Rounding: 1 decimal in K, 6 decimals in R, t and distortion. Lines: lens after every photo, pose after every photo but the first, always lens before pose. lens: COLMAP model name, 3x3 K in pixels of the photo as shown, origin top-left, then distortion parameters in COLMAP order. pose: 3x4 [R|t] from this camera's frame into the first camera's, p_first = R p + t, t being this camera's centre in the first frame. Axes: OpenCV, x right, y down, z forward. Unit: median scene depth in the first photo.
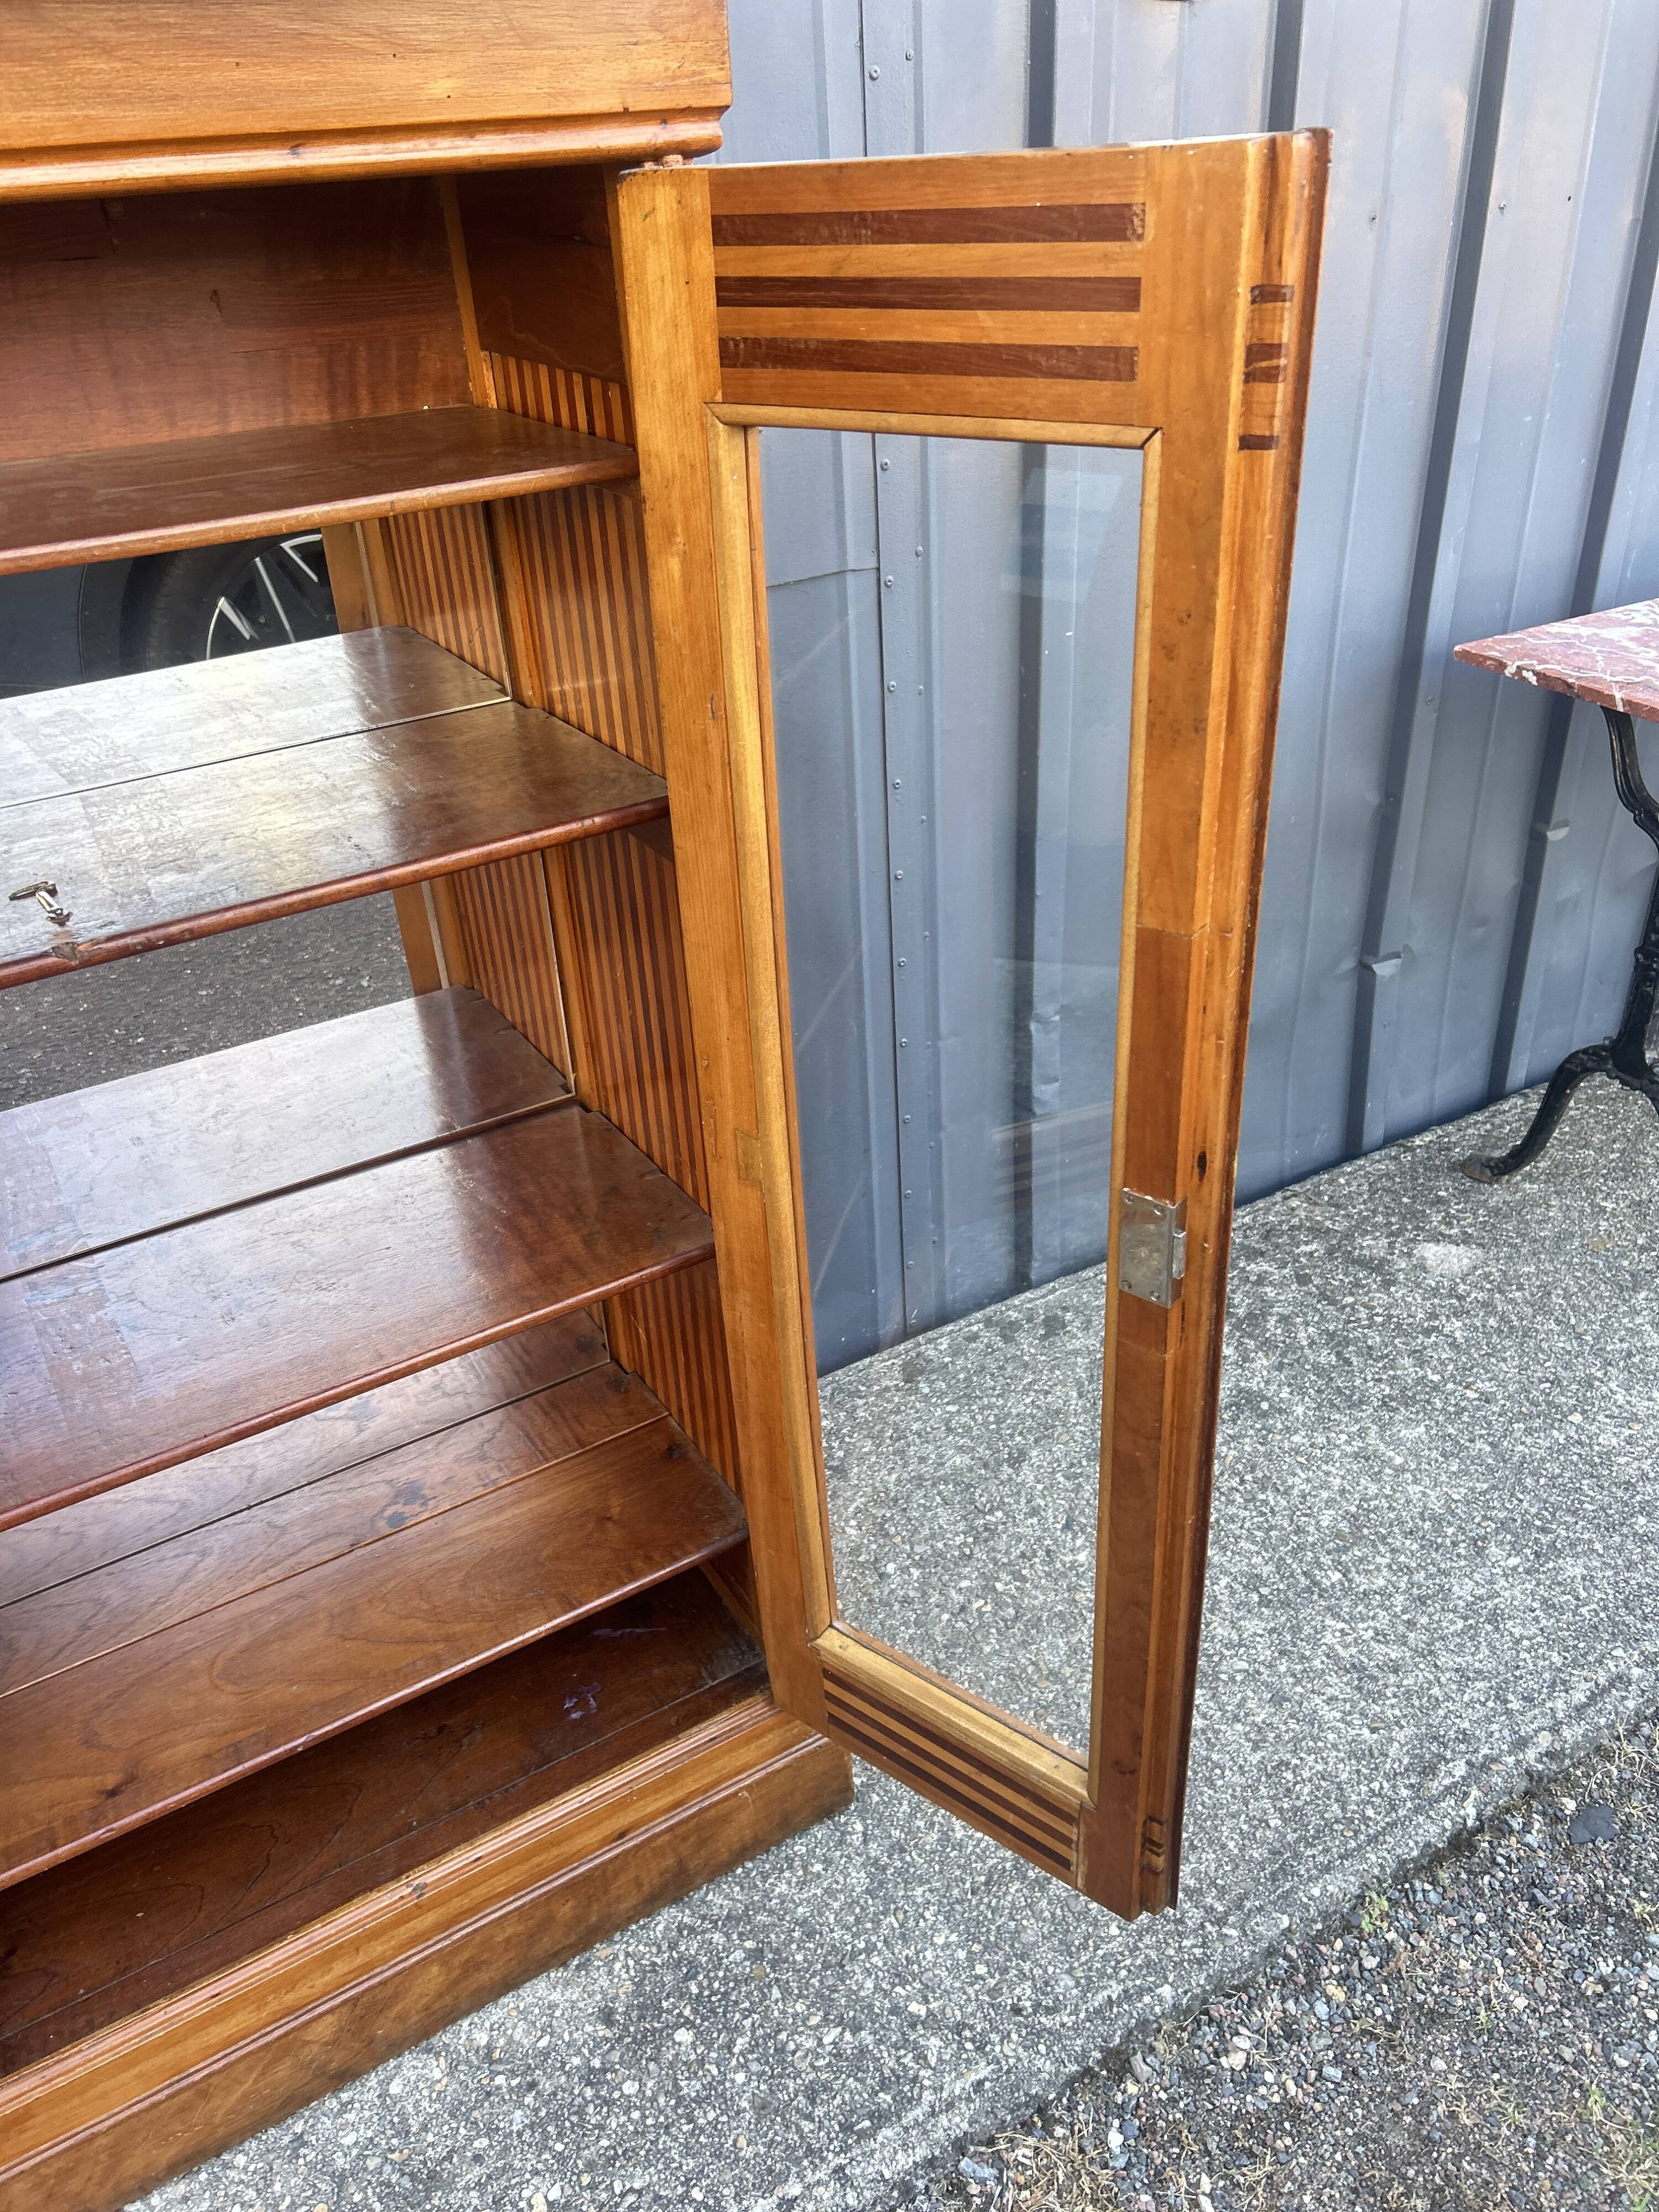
lens RADIAL K [[1678.3, 0, 814.7], [0, 1678.3, 1124.7], [0, 0, 1]] dist [0.052926, -0.063256]
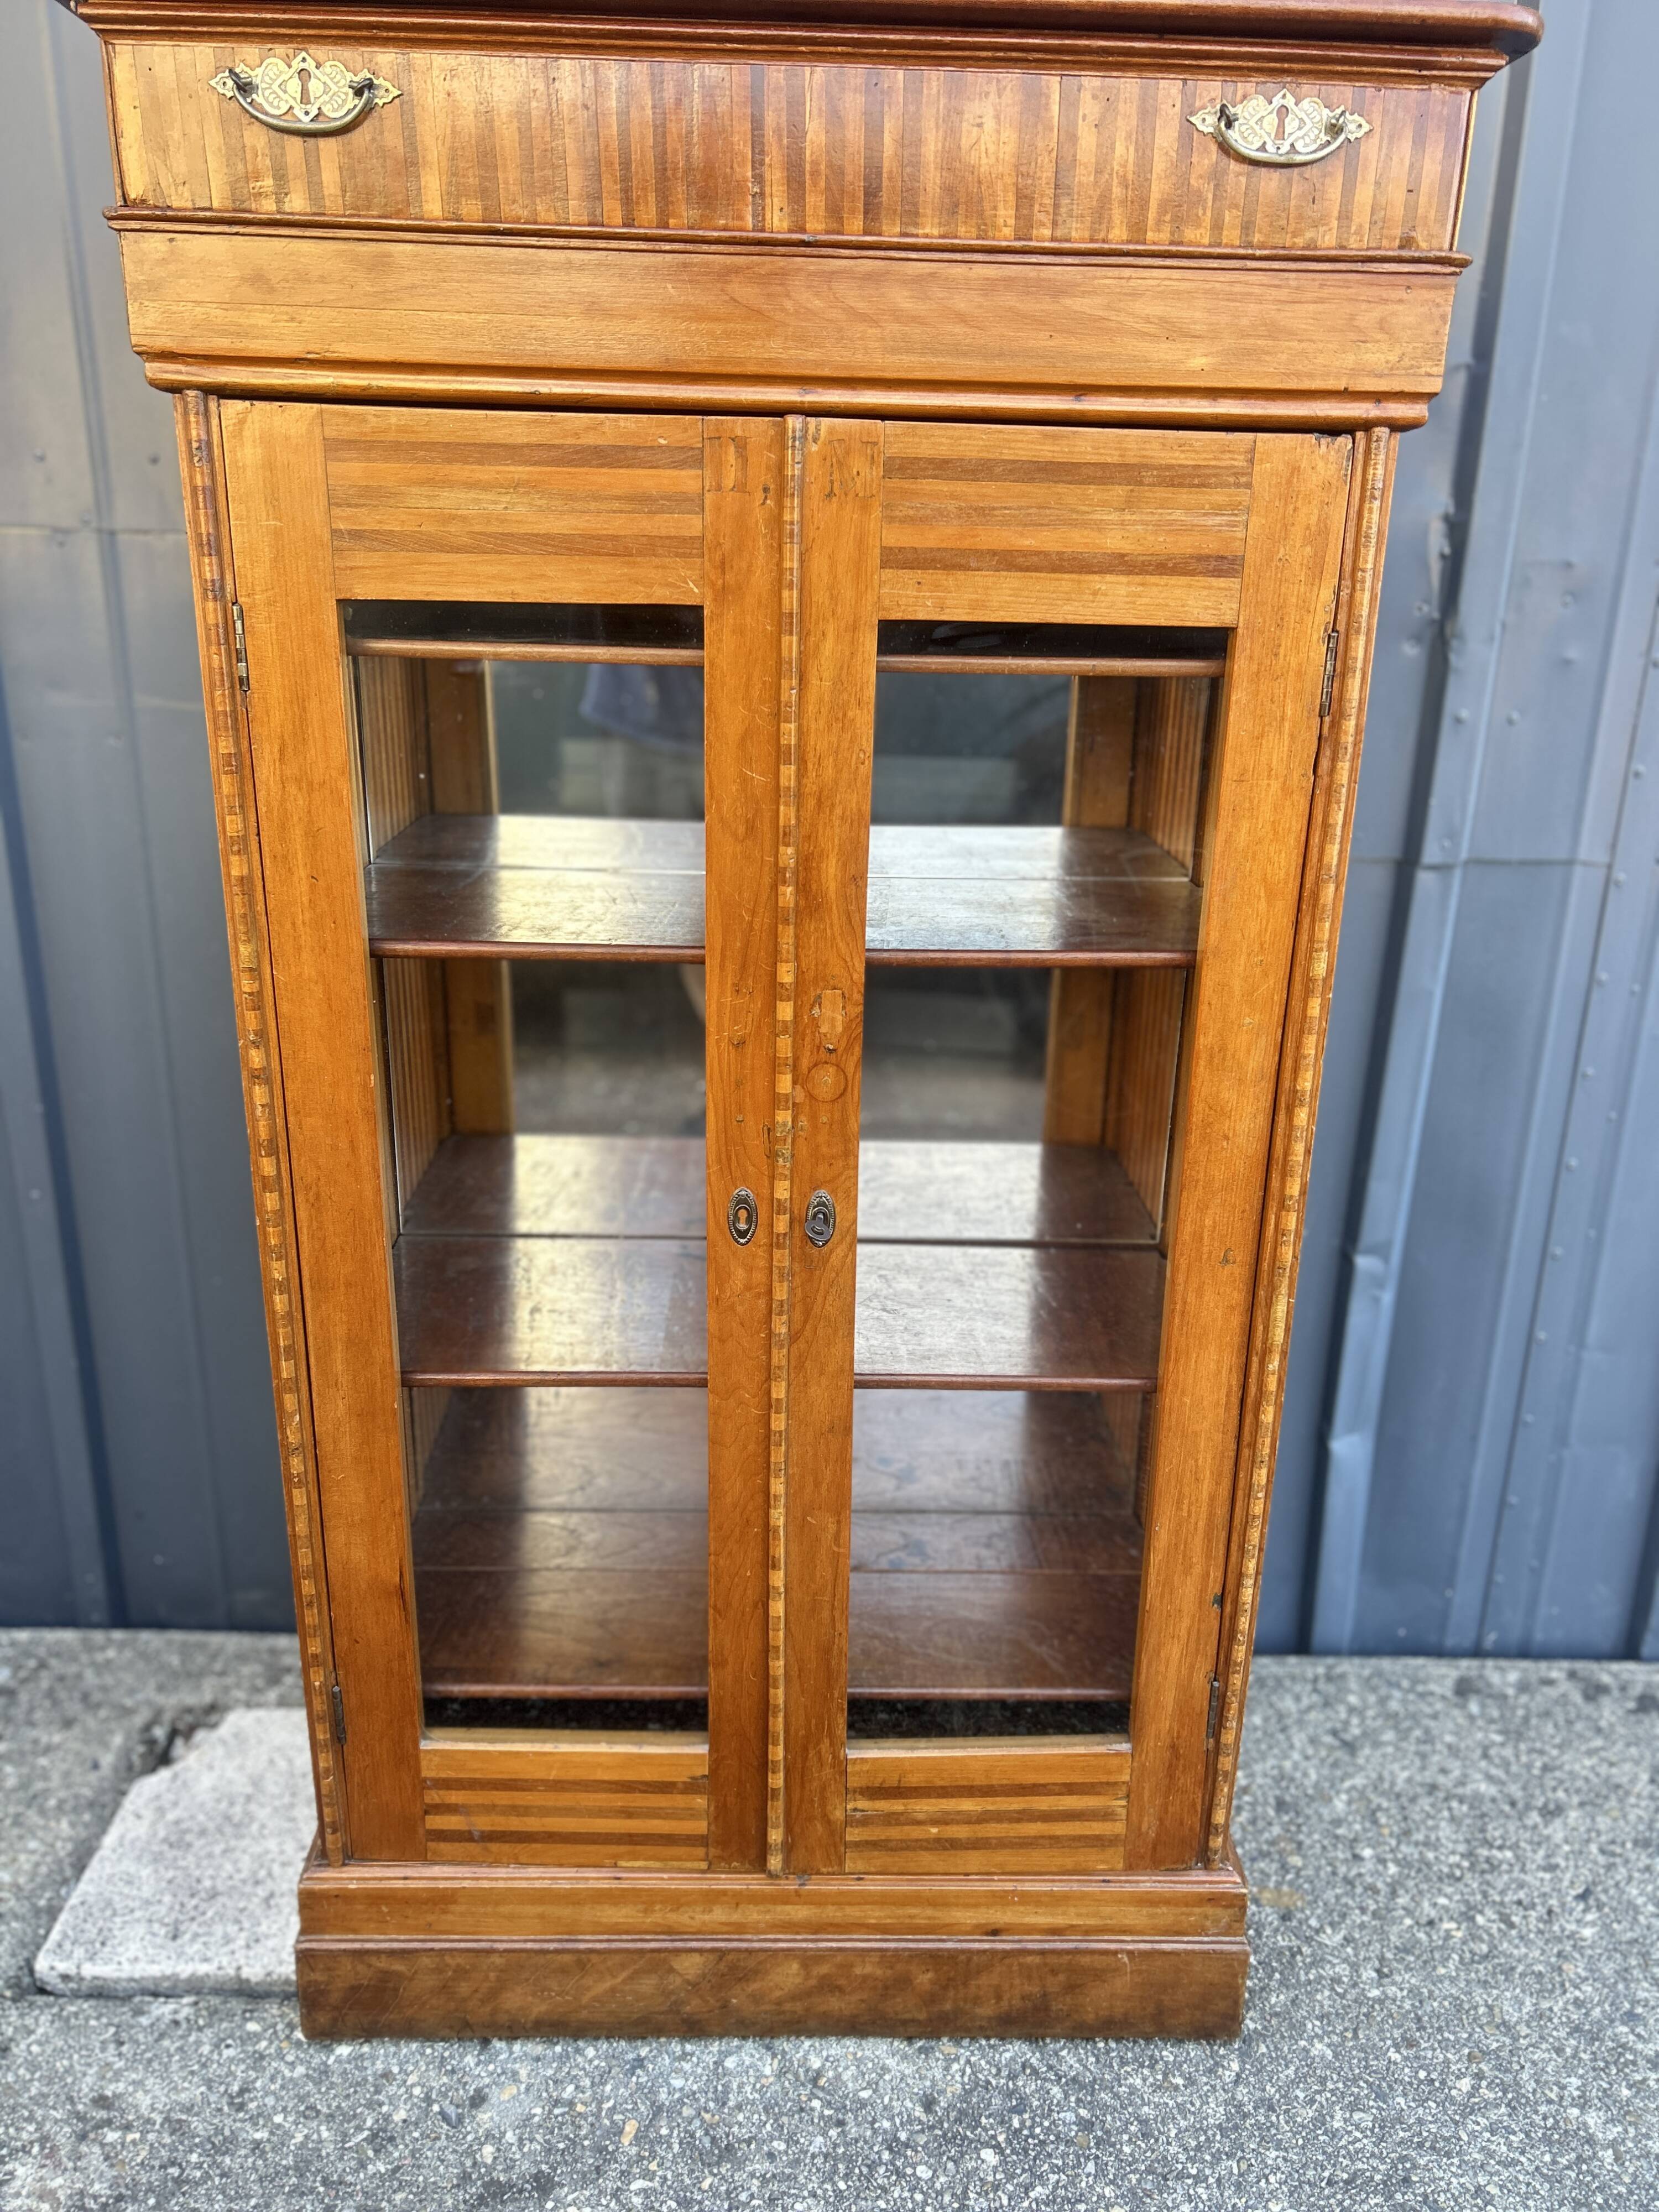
lens RADIAL K [[1678.3, 0, 831.5], [0, 1678.3, 1107.4], [0, 0, 1]] dist [0.052926, -0.063256]
pose [[0.866342, 0.228388, -0.444173, 0.144432], [-0.314054, 0.940614, -0.128898, 0.112662], [0.388357, 0.251164, 0.886620, -0.079646]]
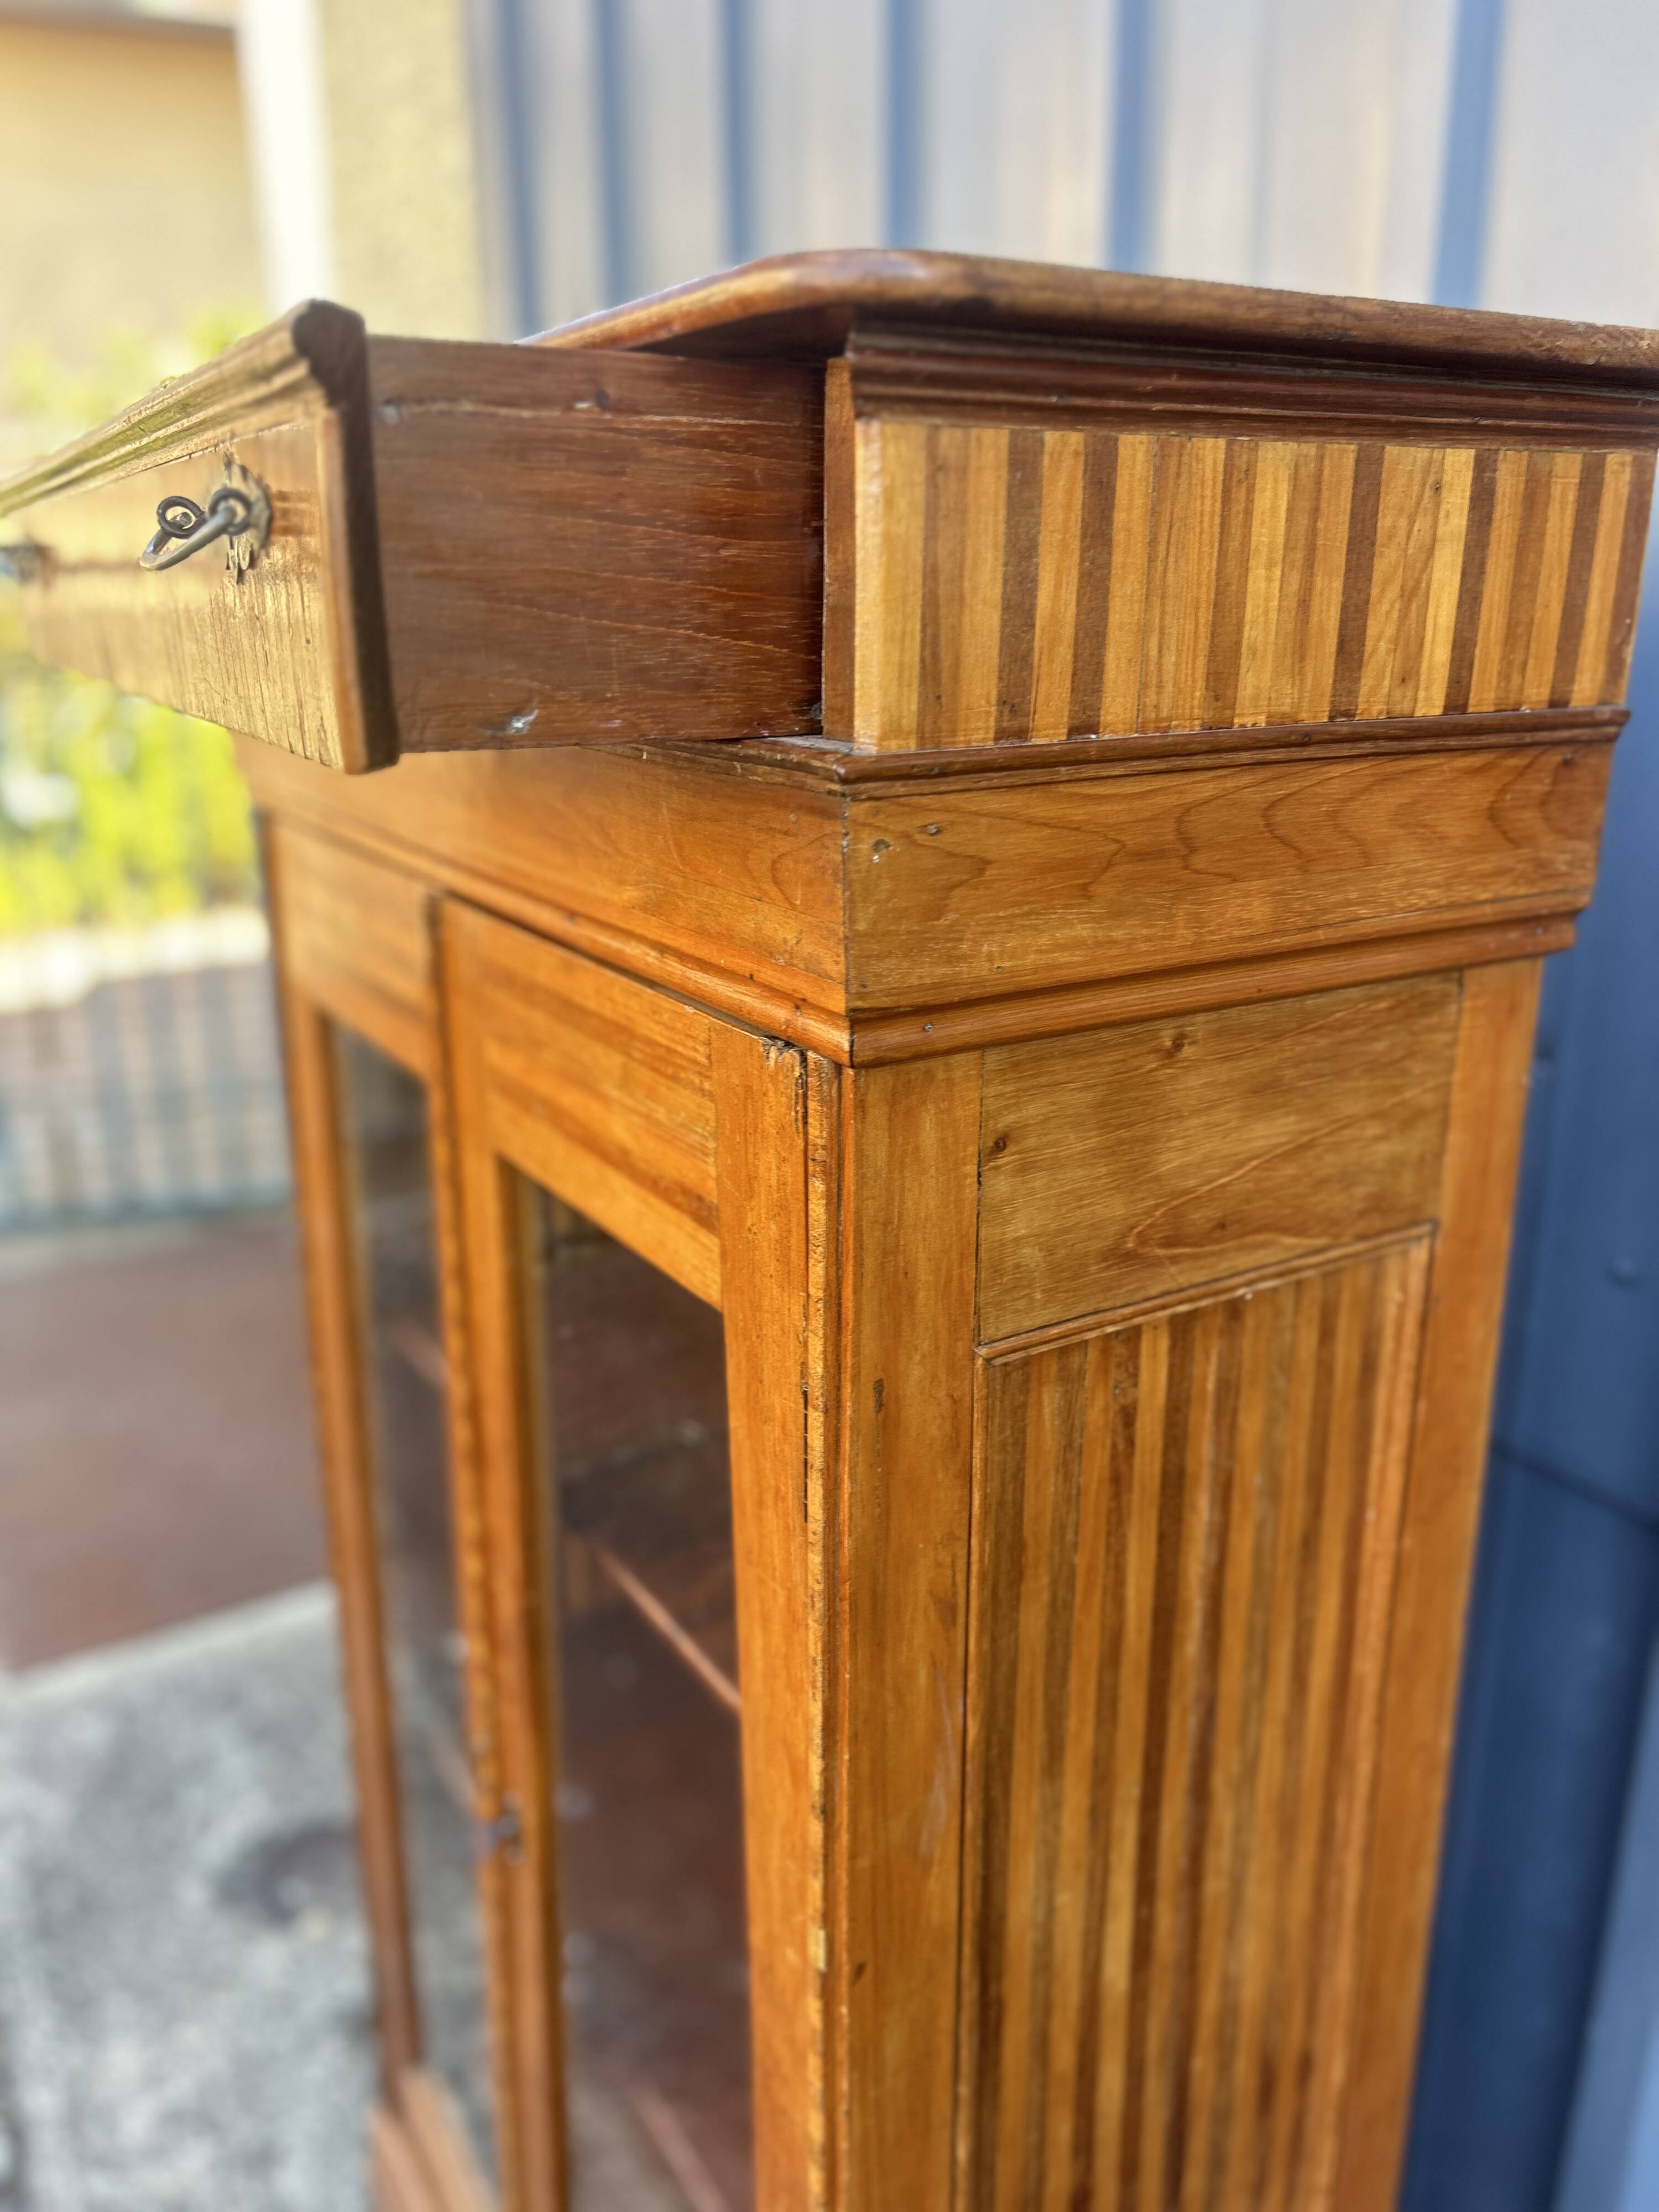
lens RADIAL K [[1678.3, 0, 809.7], [0, 1678.3, 1106.0], [0, 0, 1]] dist [0.052926, -0.063256]
pose [[-0.016061, 0.340923, -0.939954, 0.321304], [-0.513813, 0.803641, 0.300262, -0.464306], [0.857752, 0.487783, 0.162264, 0.565382]]
